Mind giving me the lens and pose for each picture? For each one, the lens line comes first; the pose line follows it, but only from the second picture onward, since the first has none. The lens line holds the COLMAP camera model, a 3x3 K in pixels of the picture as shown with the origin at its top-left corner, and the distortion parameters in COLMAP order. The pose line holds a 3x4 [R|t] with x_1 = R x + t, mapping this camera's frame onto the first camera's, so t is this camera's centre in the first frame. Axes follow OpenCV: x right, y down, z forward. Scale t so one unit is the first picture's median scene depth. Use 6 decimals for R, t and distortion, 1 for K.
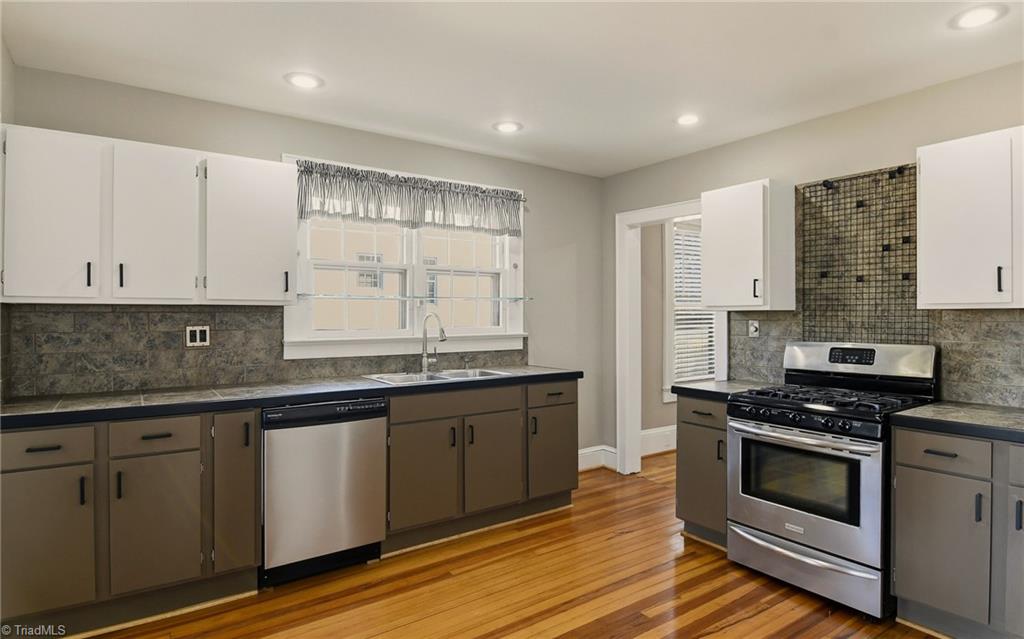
lens RADIAL K [[552.1, 0, 515.3], [0, 552.1, 310.8], [0, 0, 1]] dist [0.002163, -0.017400]
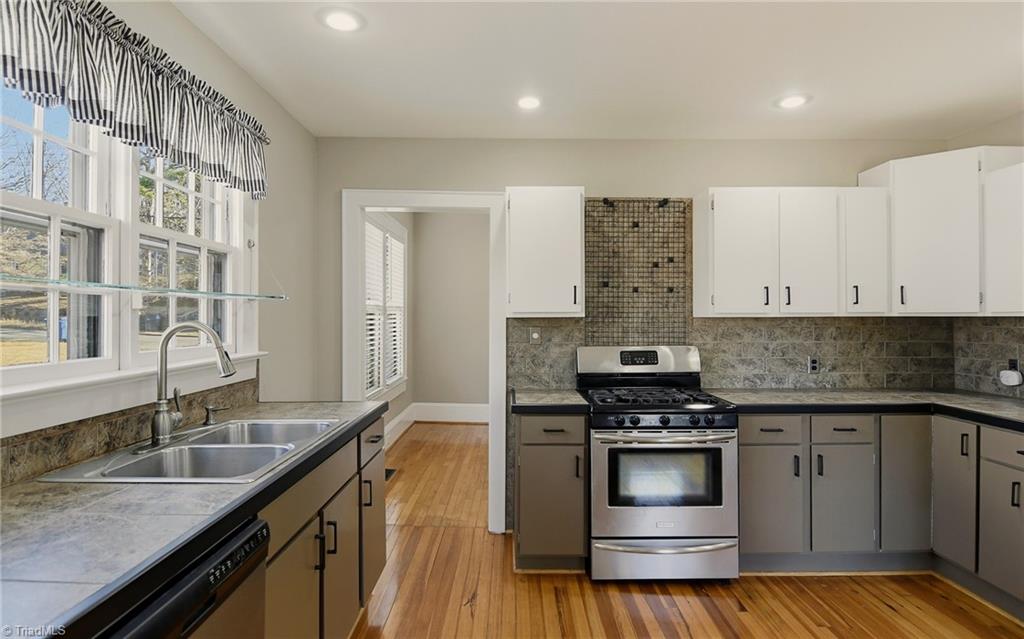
lens RADIAL K [[552.1, 0, 515.3], [0, 552.1, 310.8], [0, 0, 1]] dist [0.002163, -0.017400]
pose [[0.569503, 0.009260, 0.821937, -0.456025], [-0.005862, 0.999957, -0.007205, -0.004758], [-0.821968, -0.000715, 0.569533, 0.547821]]
